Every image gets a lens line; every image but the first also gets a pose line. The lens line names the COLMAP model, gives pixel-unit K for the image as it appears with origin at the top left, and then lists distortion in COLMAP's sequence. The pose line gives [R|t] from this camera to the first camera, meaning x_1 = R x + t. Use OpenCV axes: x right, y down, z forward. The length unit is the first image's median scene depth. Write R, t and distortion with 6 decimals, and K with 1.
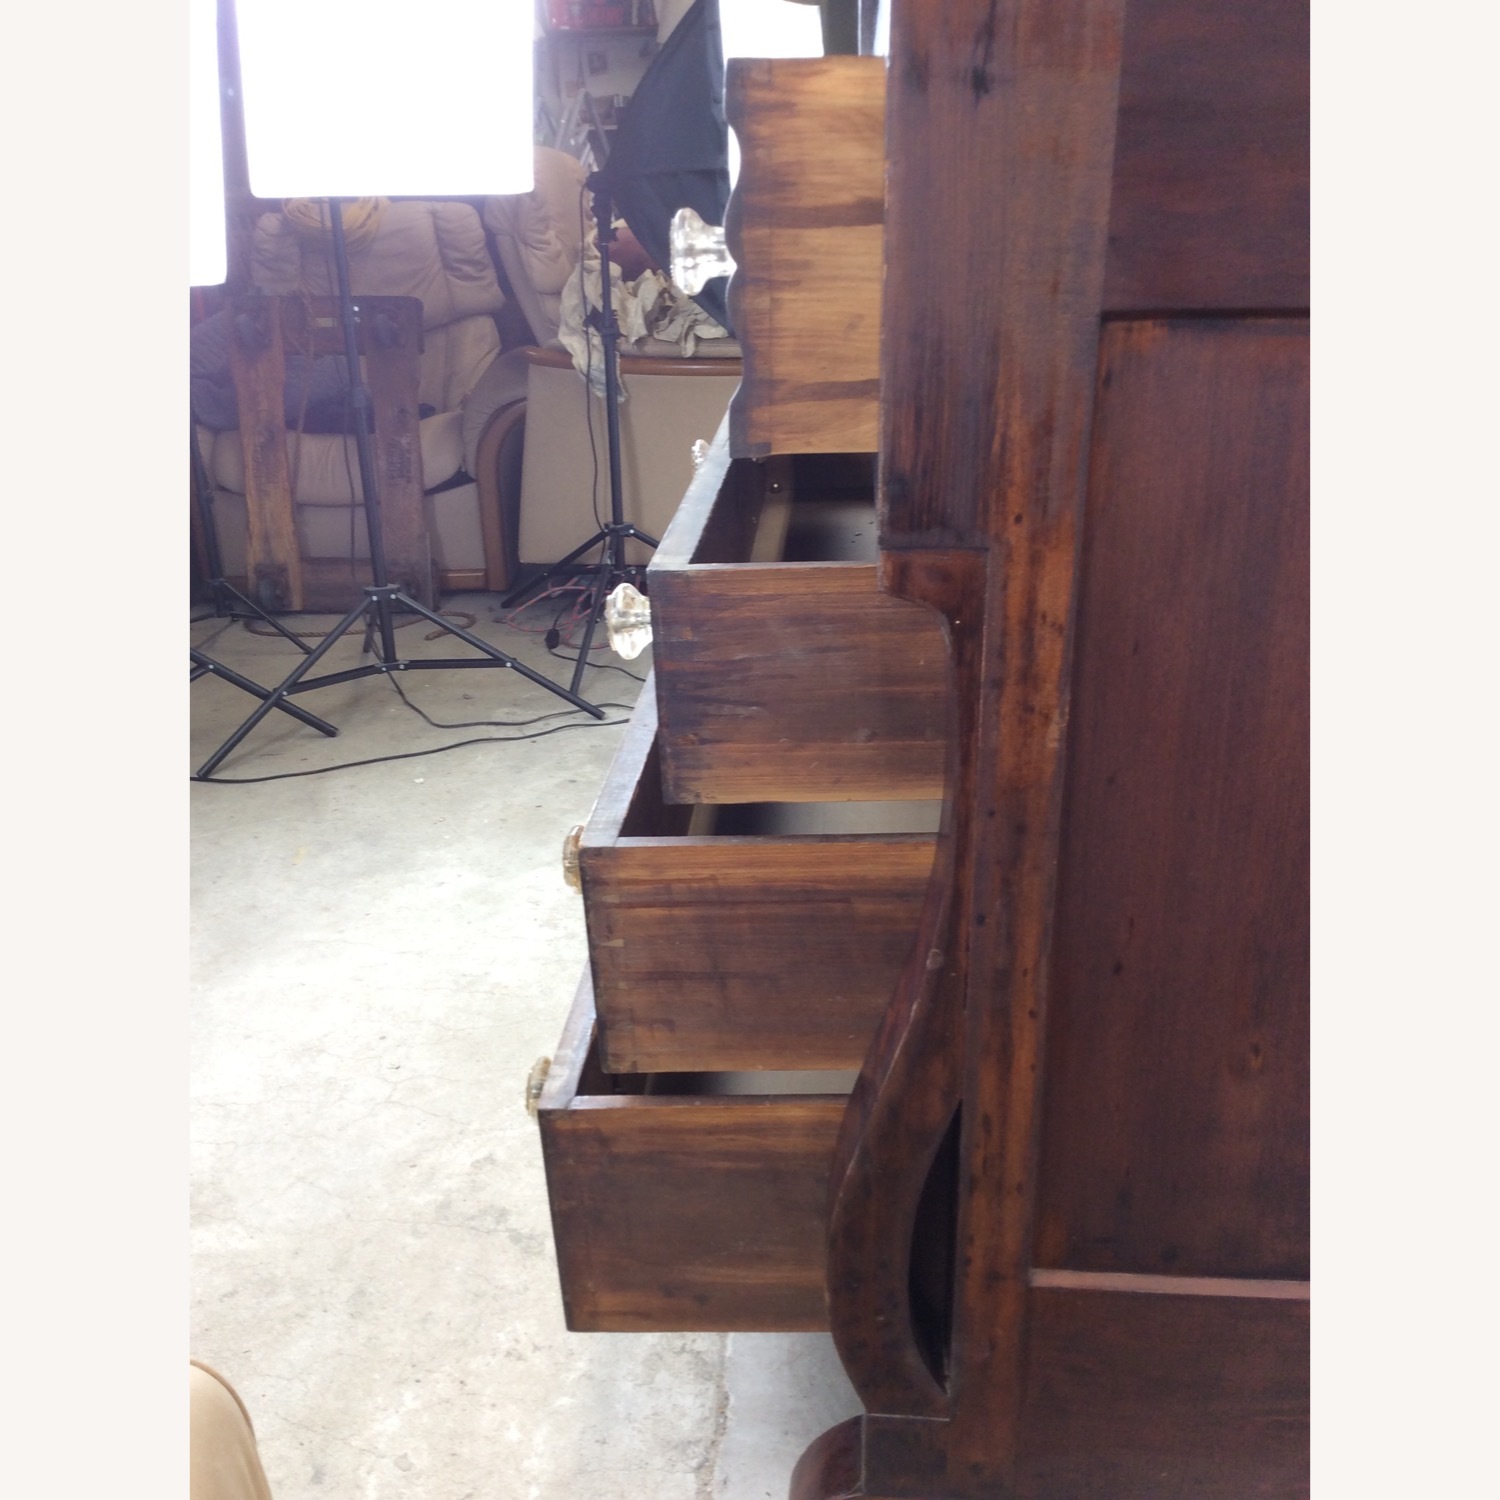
lens RADIAL K [[1358.8, 0, 741.7], [0, 1358.8, 753.1], [0, 0, 1]] dist [0.121257, -0.223275]
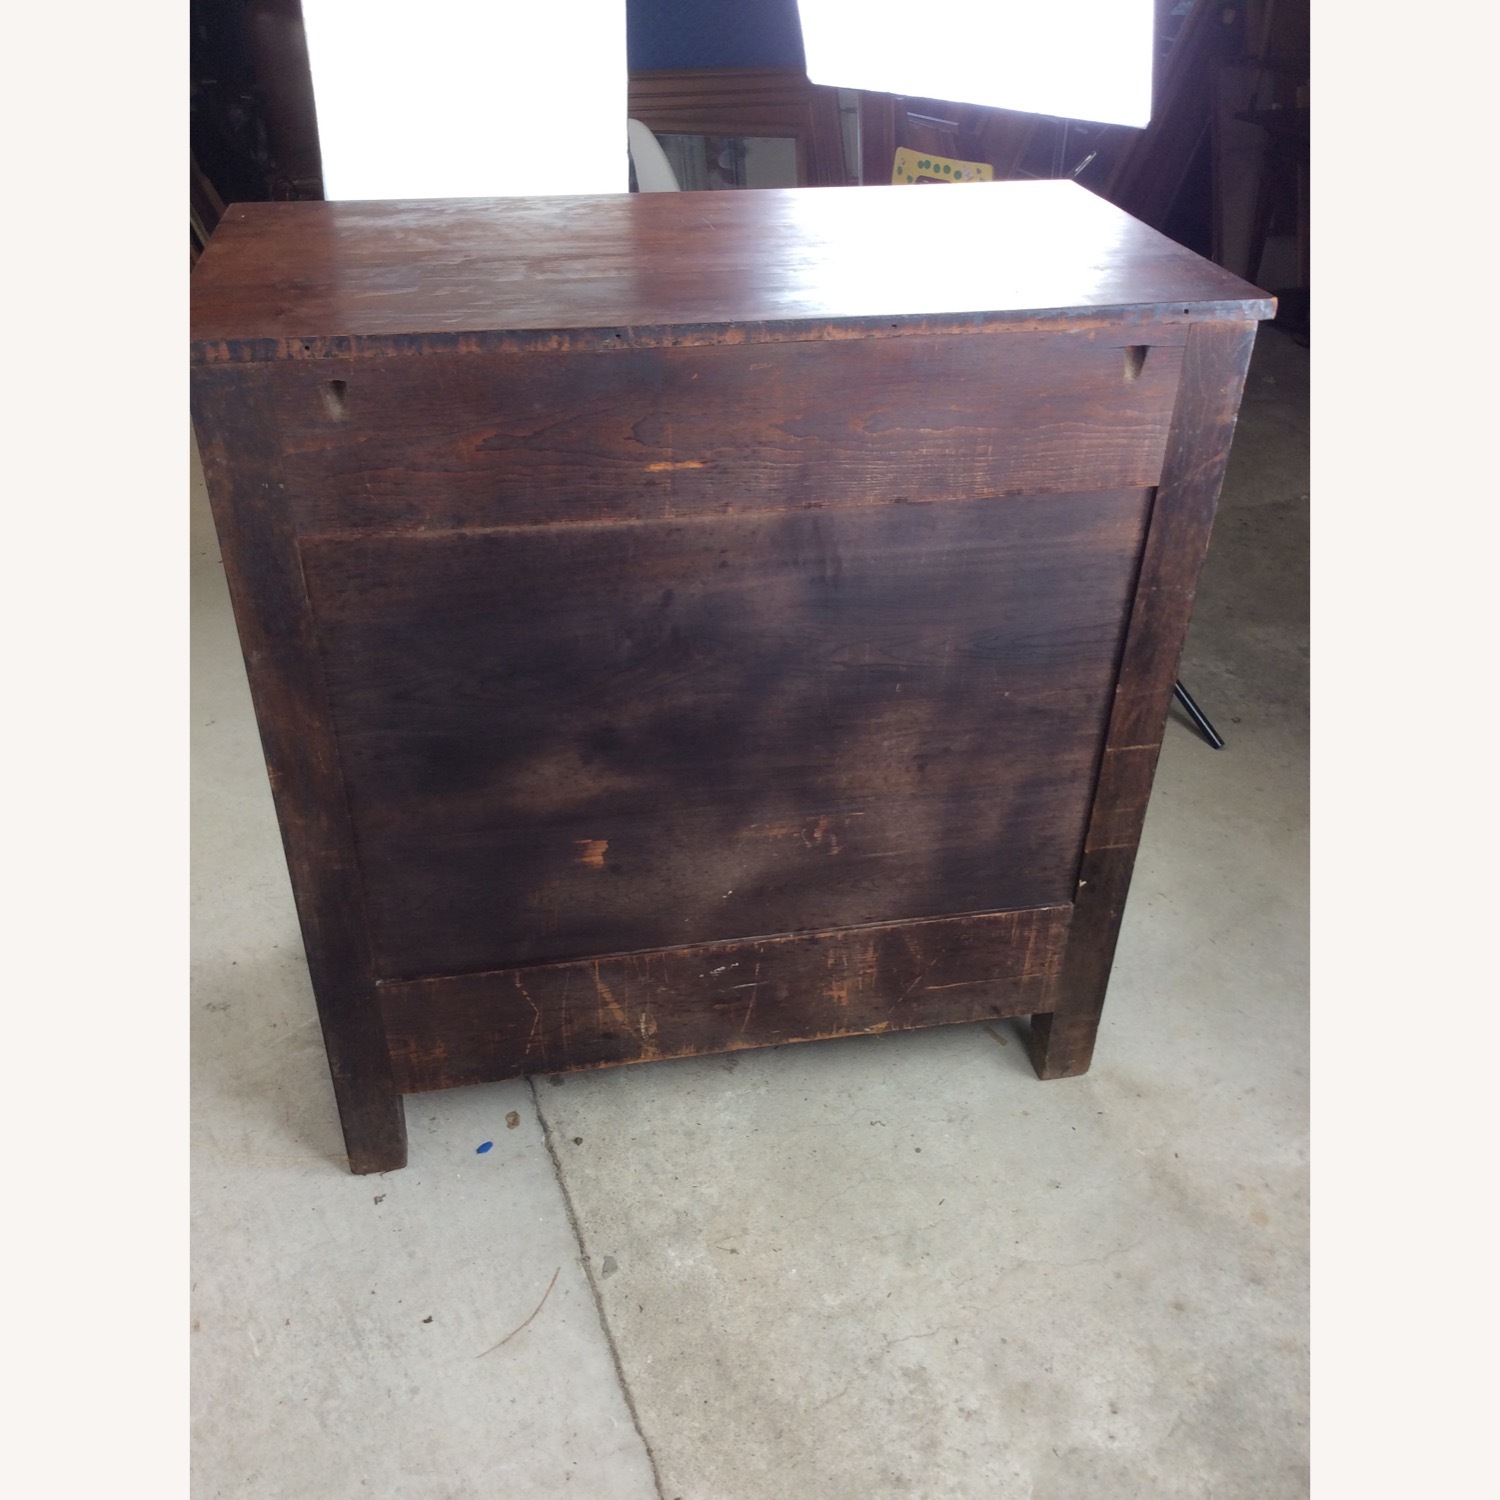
lens RADIAL K [[1374.8, 0, 744.5], [0, 1374.8, 752.0], [0, 0, 1]] dist [0.144448, -0.322390]
pose [[-0.905800, 0.240266, -0.348998, 0.224587], [-0.157416, 0.573894, 0.803658, -1.102264], [0.393379, 0.782891, -0.482011, 1.628323]]
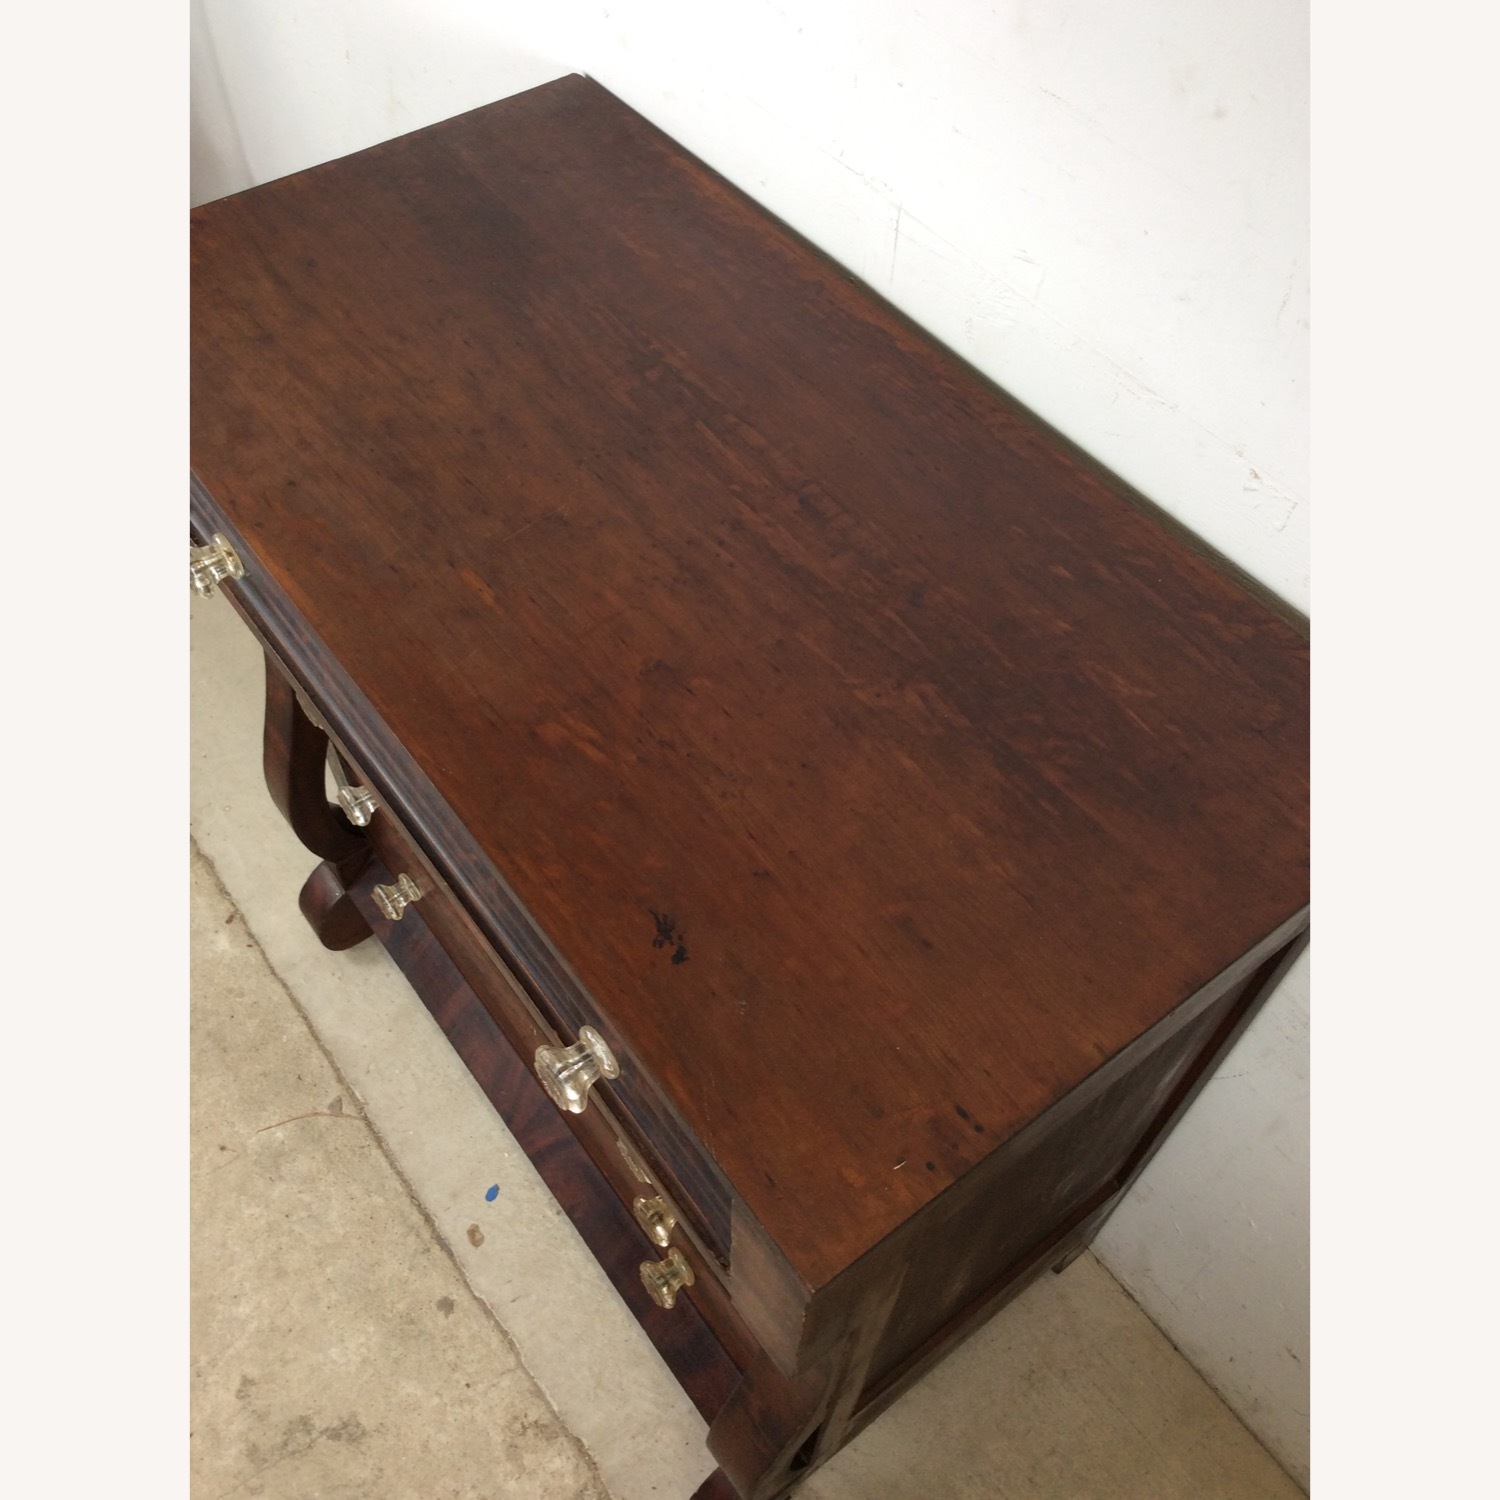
lens RADIAL K [[1394.1, 0, 756.0], [0, 1394.1, 752.6], [0, 0, 1]] dist [0.041801, -0.086089]
pose [[0.744117, -0.516273, 0.423972, -0.108633], [0.218073, 0.787594, 0.576315, -0.776273], [-0.631454, -0.336389, 0.698647, 0.135034]]
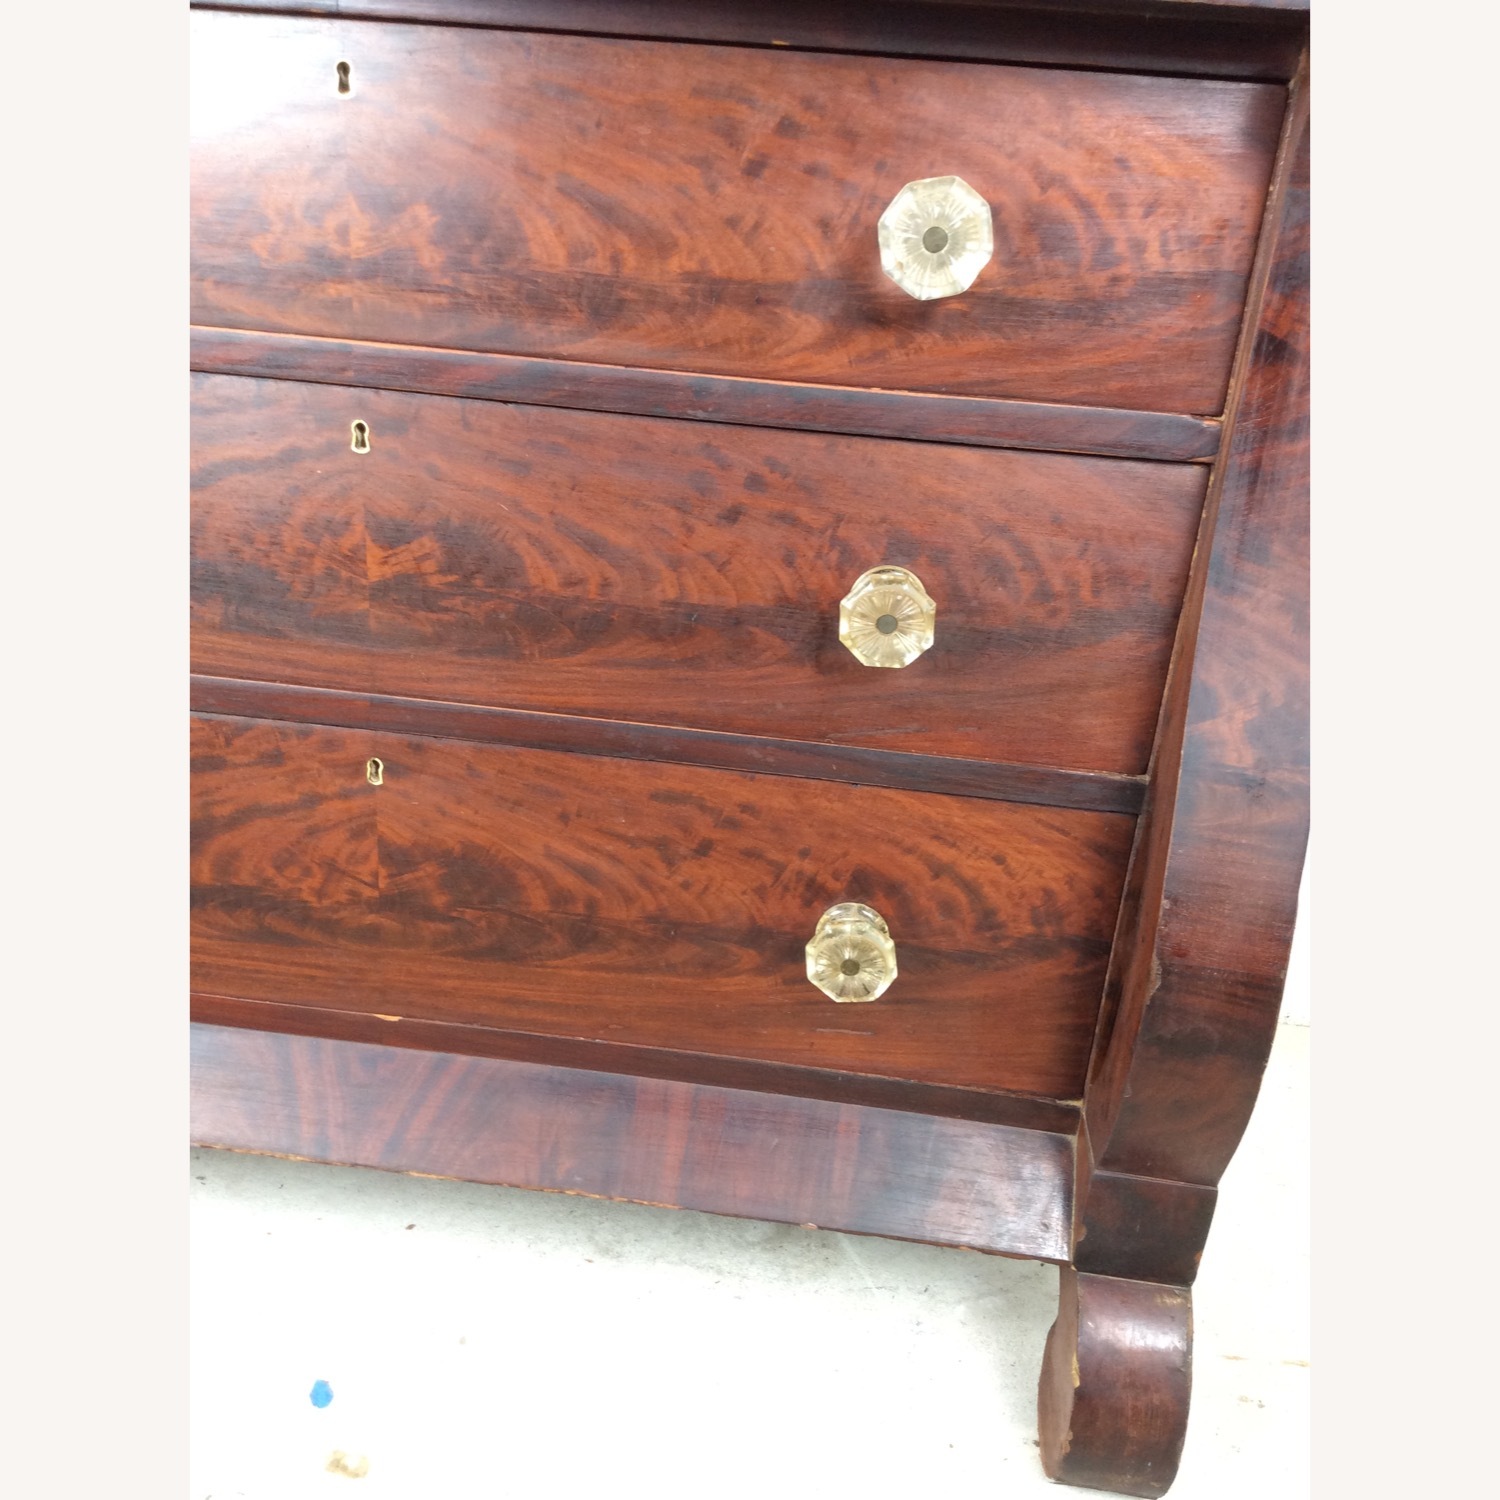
lens RADIAL K [[1344.6, 0, 746.5], [0, 1344.6, 755.6], [0, 0, 1]] dist [0.136186, -0.259146]
pose [[0.035155, -0.376251, 0.925851, -0.428752], [0.313886, 0.883700, 0.347203, -0.102583], [-0.948810, 0.278406, 0.149166, 0.764670]]
